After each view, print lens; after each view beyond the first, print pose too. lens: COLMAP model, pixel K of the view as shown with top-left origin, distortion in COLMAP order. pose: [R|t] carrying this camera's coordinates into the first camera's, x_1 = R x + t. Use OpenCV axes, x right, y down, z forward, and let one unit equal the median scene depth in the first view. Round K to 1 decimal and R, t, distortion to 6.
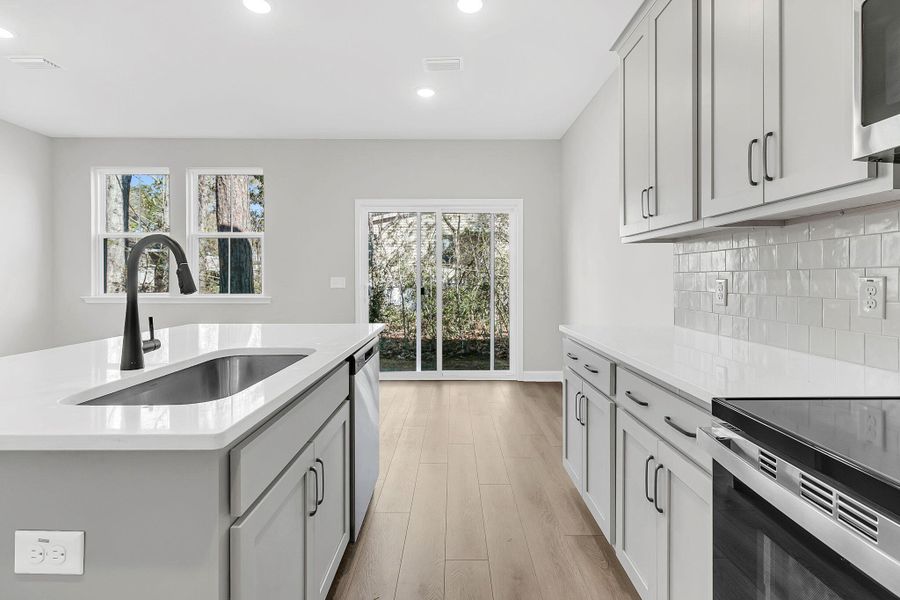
lens RADIAL K [[420.6, 0, 453.8], [0, 420.6, 283.4], [0, 0, 1]] dist [-0.000665, 0.000117]
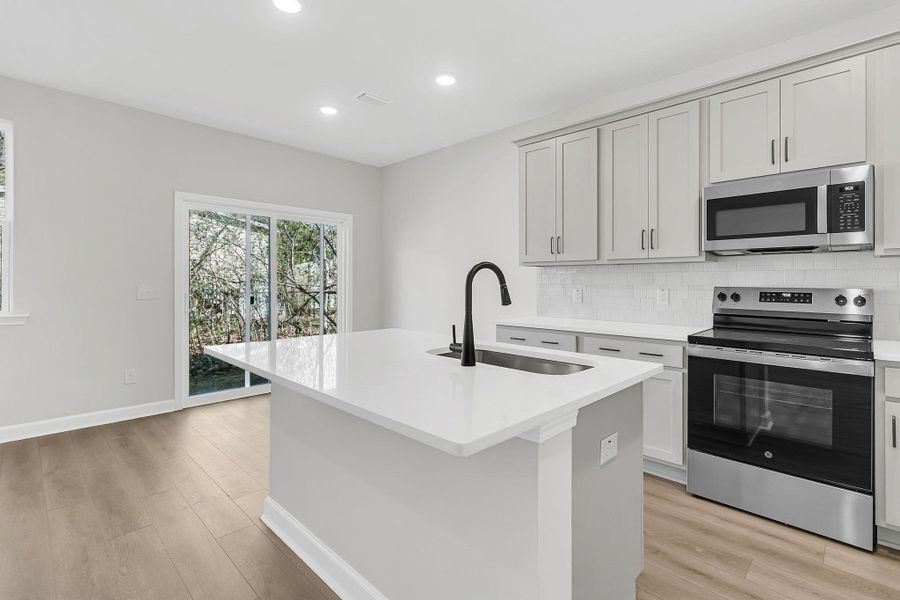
lens RADIAL K [[420.6, 0, 453.8], [0, 420.6, 283.4], [0, 0, 1]] dist [-0.000665, 0.000117]
pose [[0.699408, 0.000898, 0.714722, -0.441052], [0.005498, 0.999963, -0.006636, -0.009777], [-0.714701, 0.008571, 0.699377, 0.033598]]
